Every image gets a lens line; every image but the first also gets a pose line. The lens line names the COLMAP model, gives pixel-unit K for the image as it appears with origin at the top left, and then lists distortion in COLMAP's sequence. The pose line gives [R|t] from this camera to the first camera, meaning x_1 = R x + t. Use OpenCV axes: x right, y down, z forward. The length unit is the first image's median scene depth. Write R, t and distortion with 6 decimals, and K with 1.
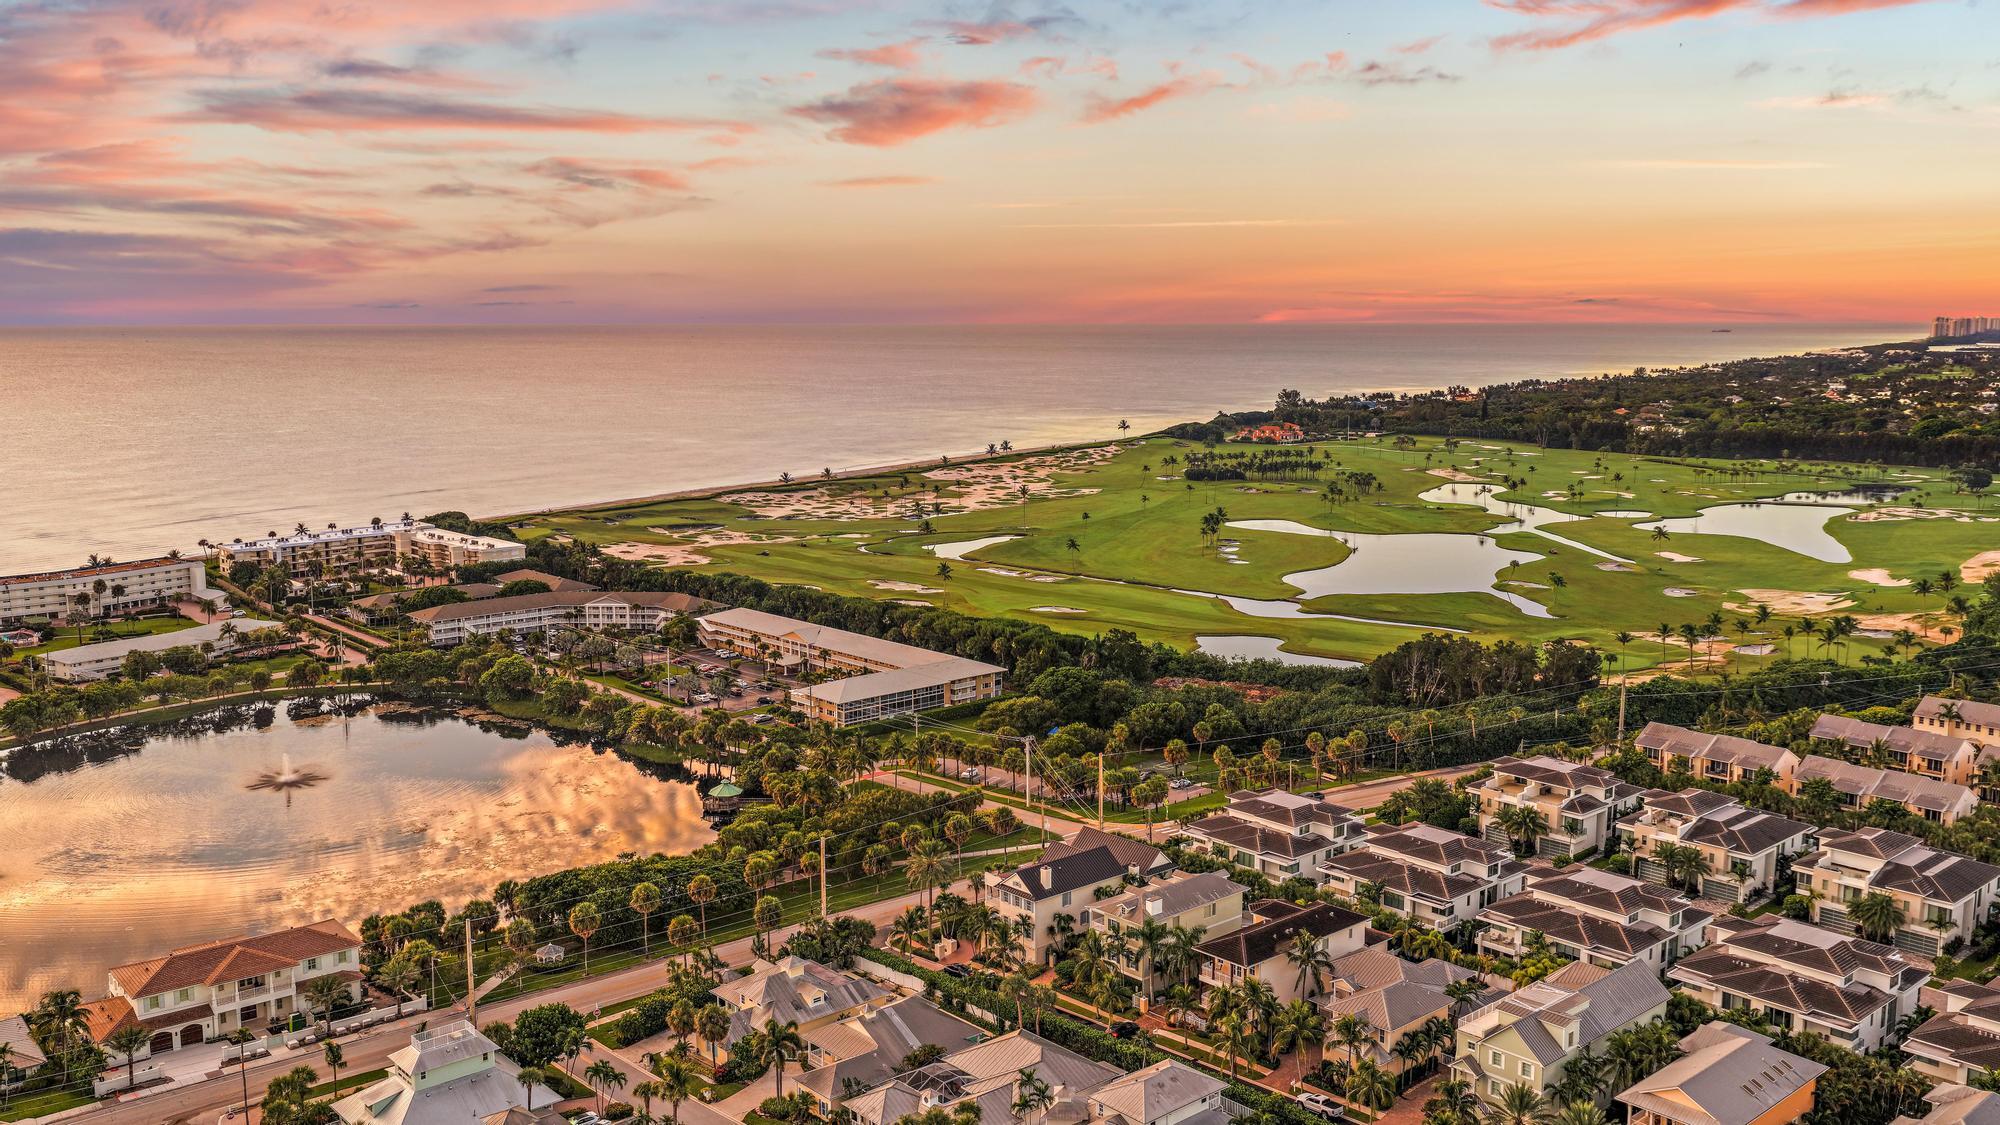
lens RADIAL K [[1653.3, 0, 1068.6], [0, 1653.3, 564.5], [0, 0, 1]] dist [-0.002783, 0.014115]
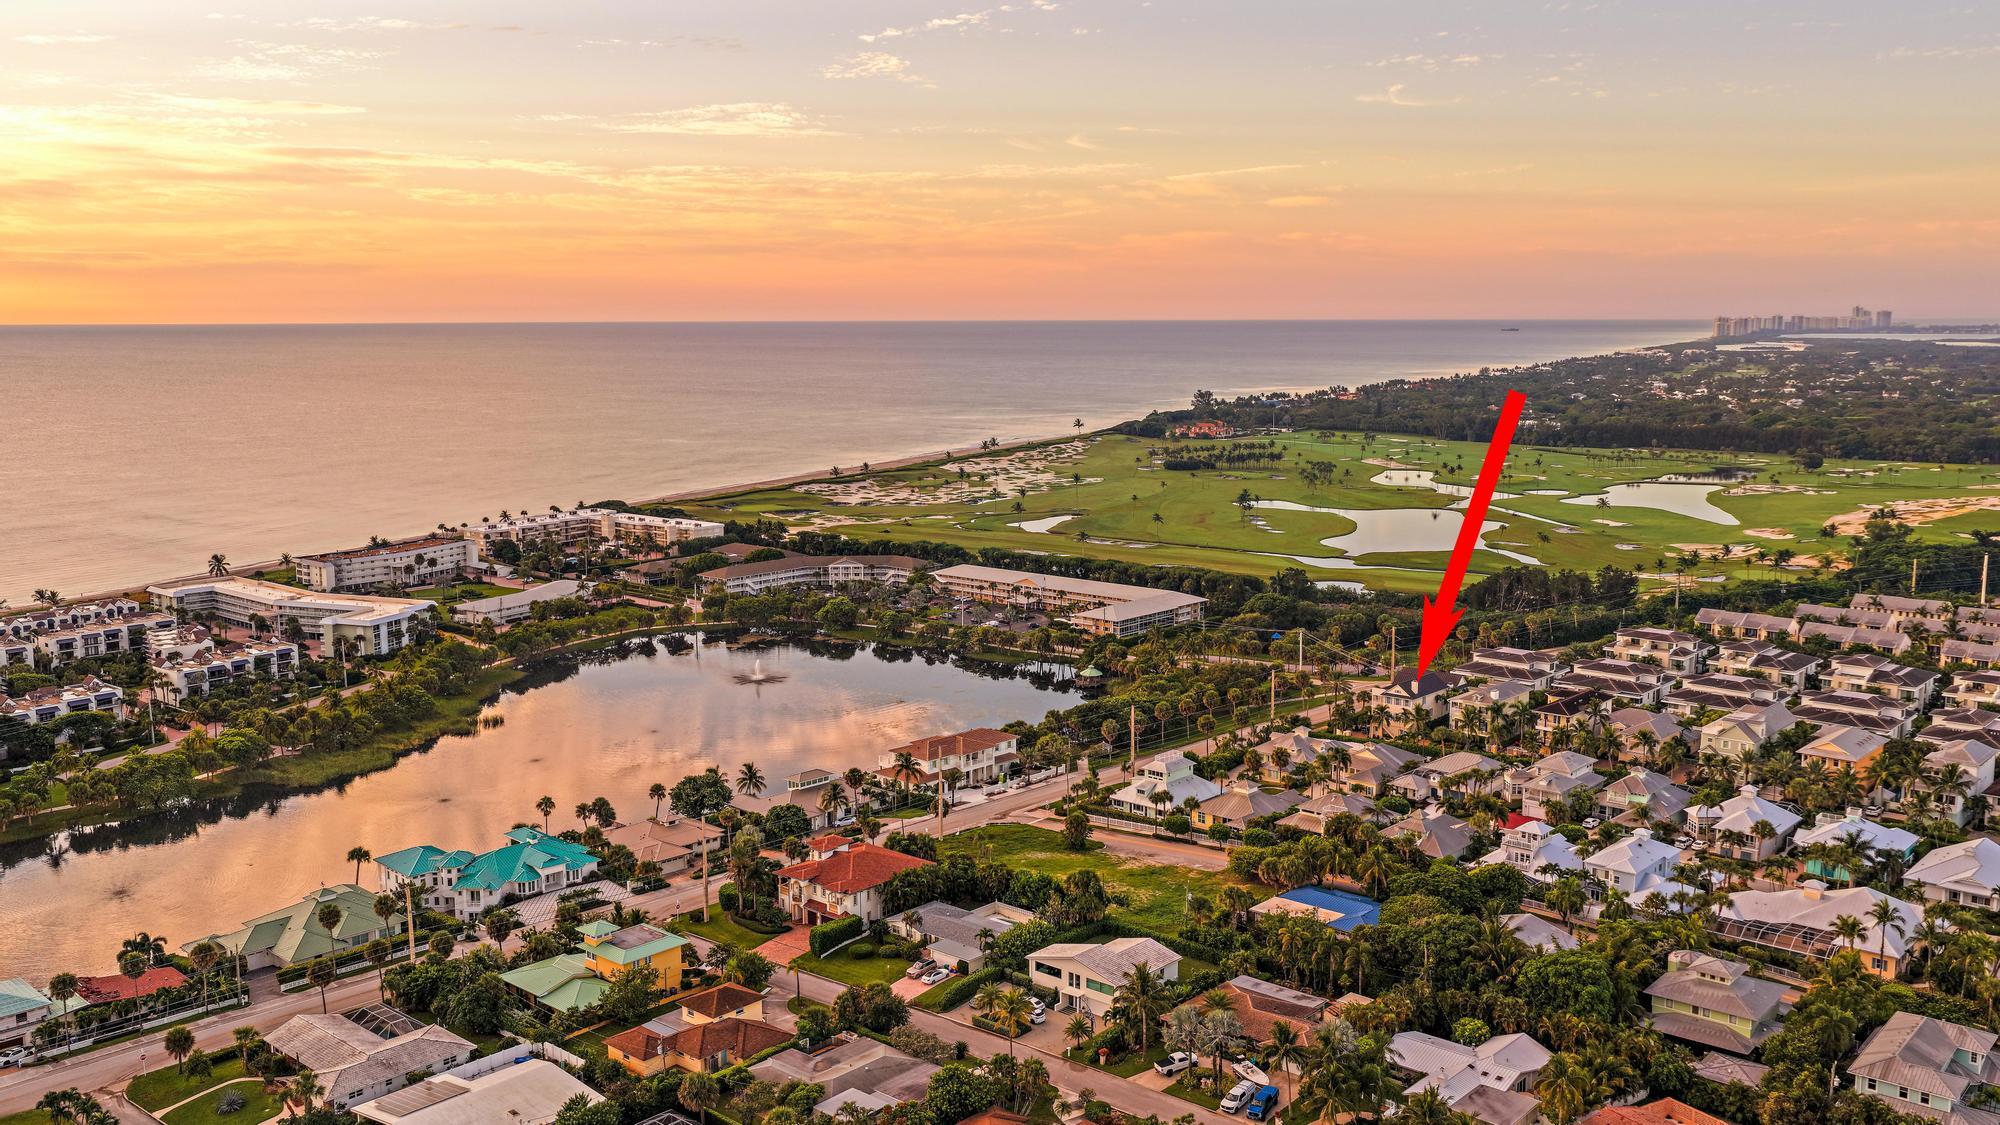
lens RADIAL K [[1625.1, 0, 1124.5], [0, 1625.1, 560.4], [0, 0, 1]] dist [0.000526, 0.003144]
pose [[0.991812, -0.018530, 0.126355, -0.161022], [0.018614, 0.999827, 0.000511, 0.017042], [-0.126342, 0.001845, 0.991985, -0.189599]]
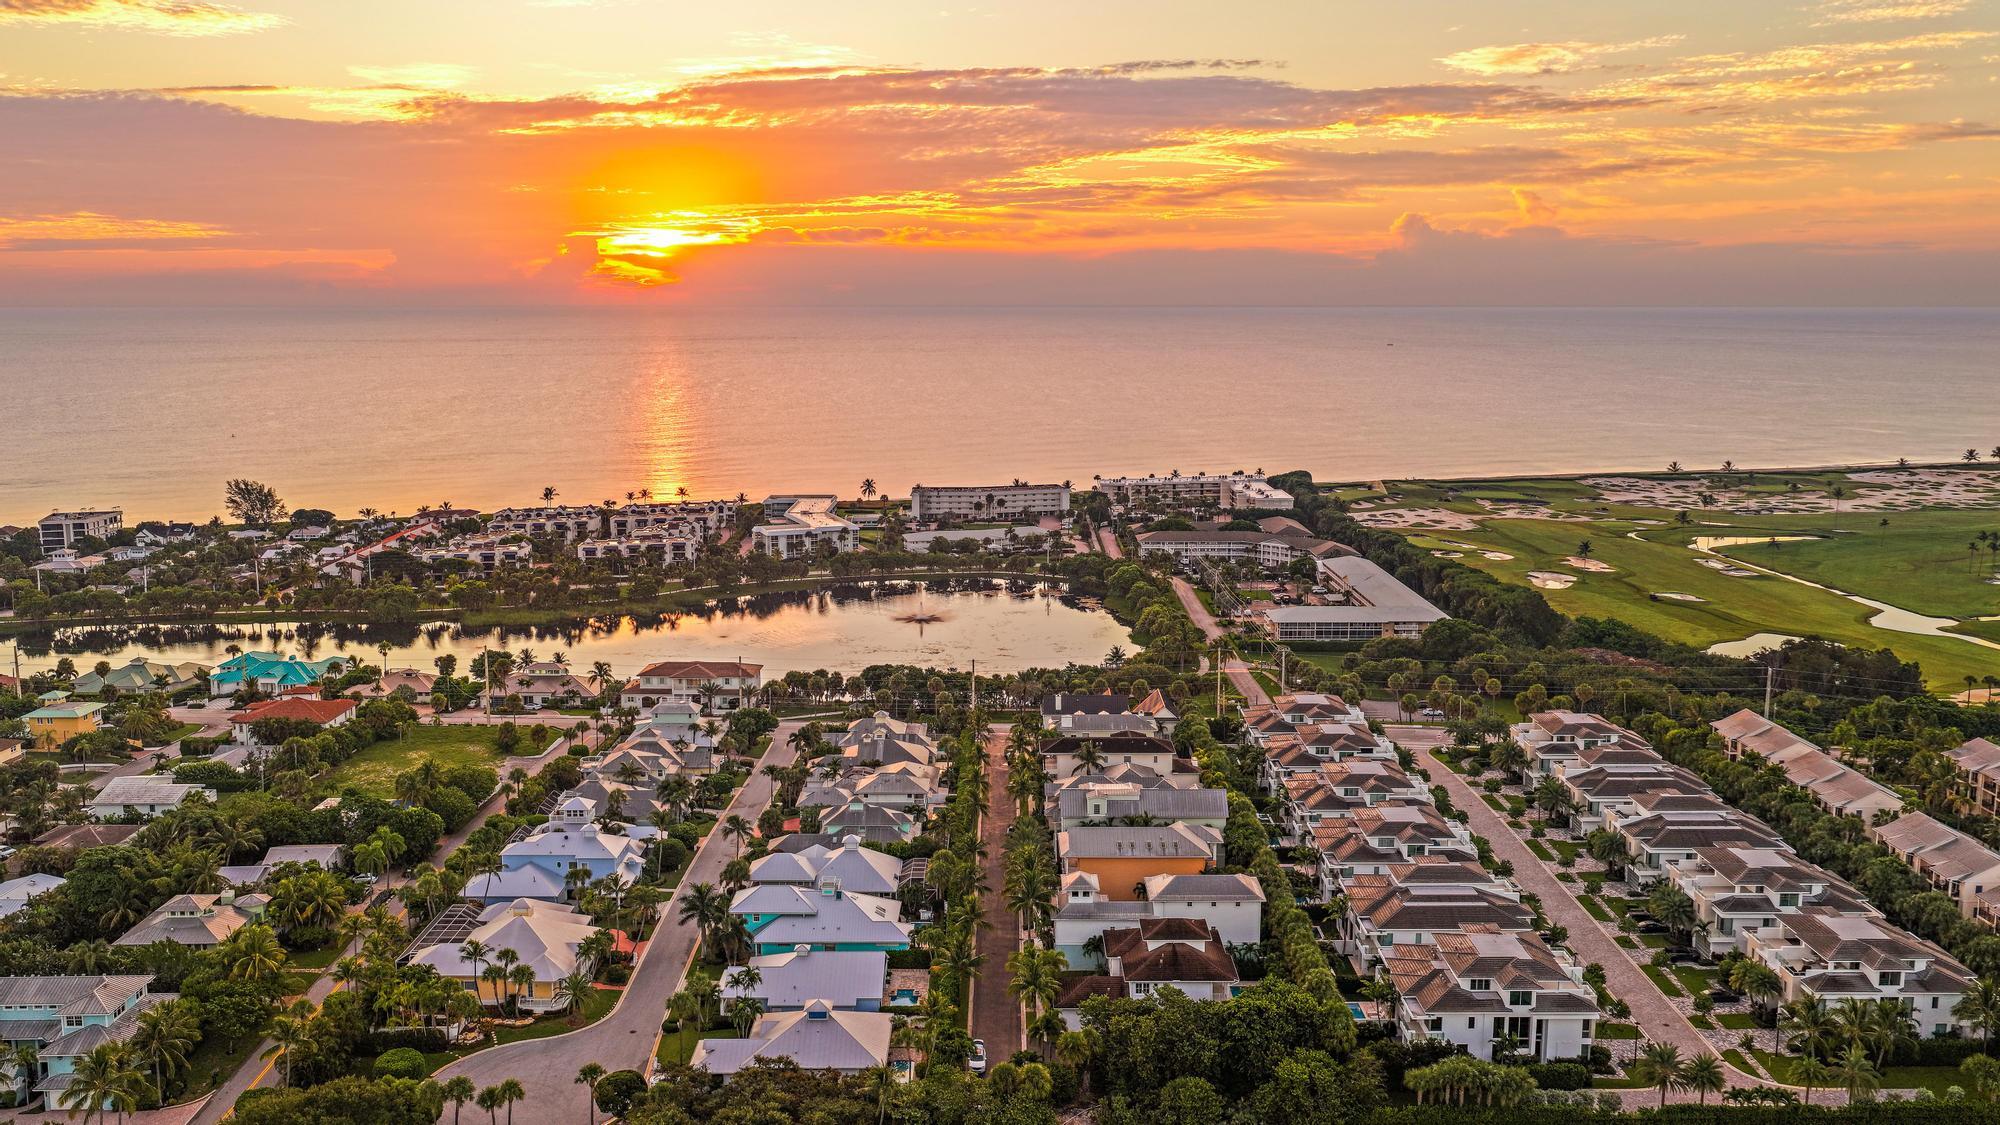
lens RADIAL K [[1653.3, 0, 1068.6], [0, 1653.3, 564.5], [0, 0, 1]] dist [-0.002783, 0.014115]
pose [[0.755222, 0.109855, -0.646198, 0.310416], [-0.101251, 0.993575, 0.050576, -0.007406], [0.647602, 0.027232, 0.761492, -0.053486]]
